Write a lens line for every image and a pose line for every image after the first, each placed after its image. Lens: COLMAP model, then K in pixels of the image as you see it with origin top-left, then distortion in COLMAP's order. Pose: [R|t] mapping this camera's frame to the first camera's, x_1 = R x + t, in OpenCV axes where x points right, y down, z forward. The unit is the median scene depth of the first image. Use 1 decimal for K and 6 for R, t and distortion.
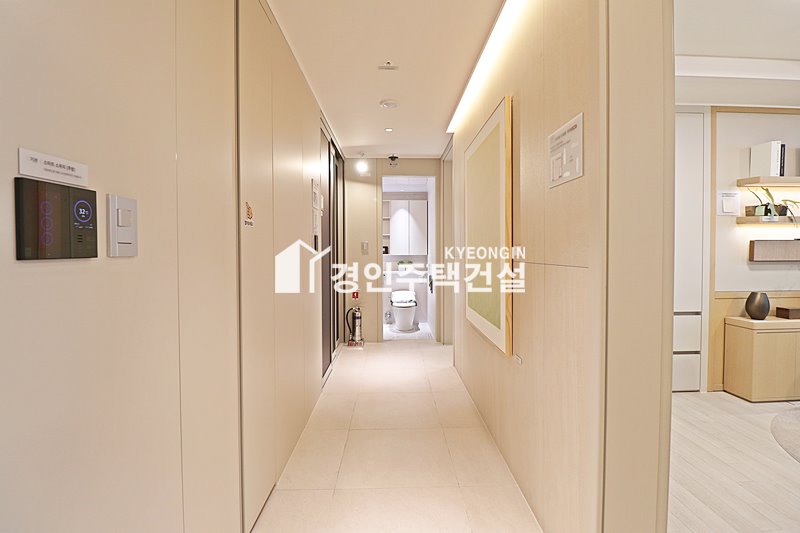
lens RADIAL K [[368.4, 0, 400.7], [0, 368.4, 263.9], [0, 0, 1]] dist [-0.023116, -0.000635]
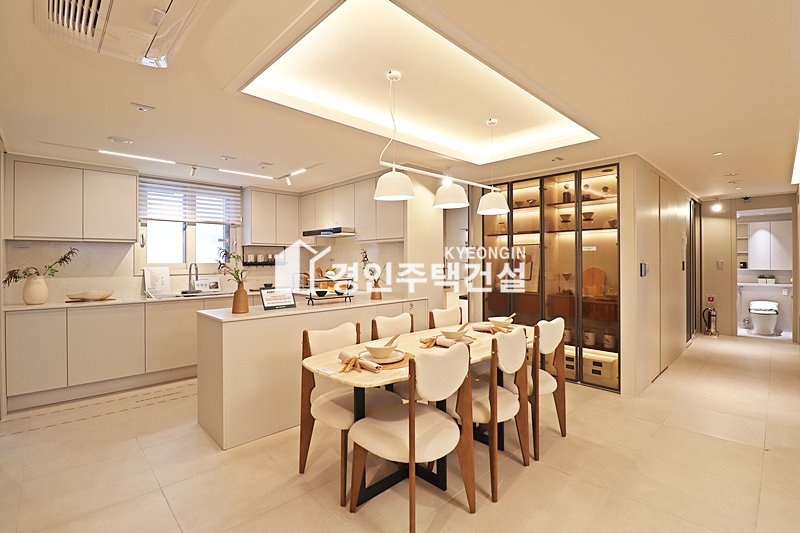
lens RADIAL K [[368.4, 0, 401.2], [0, 368.4, 259.1], [0, 0, 1]] dist [-0.023116, -0.000635]
pose [[0.674939, -0.002704, -0.737869, 0.095081], [-0.020424, 0.999542, -0.022345, -0.012464], [0.737591, 0.030152, 0.674574, -0.778928]]
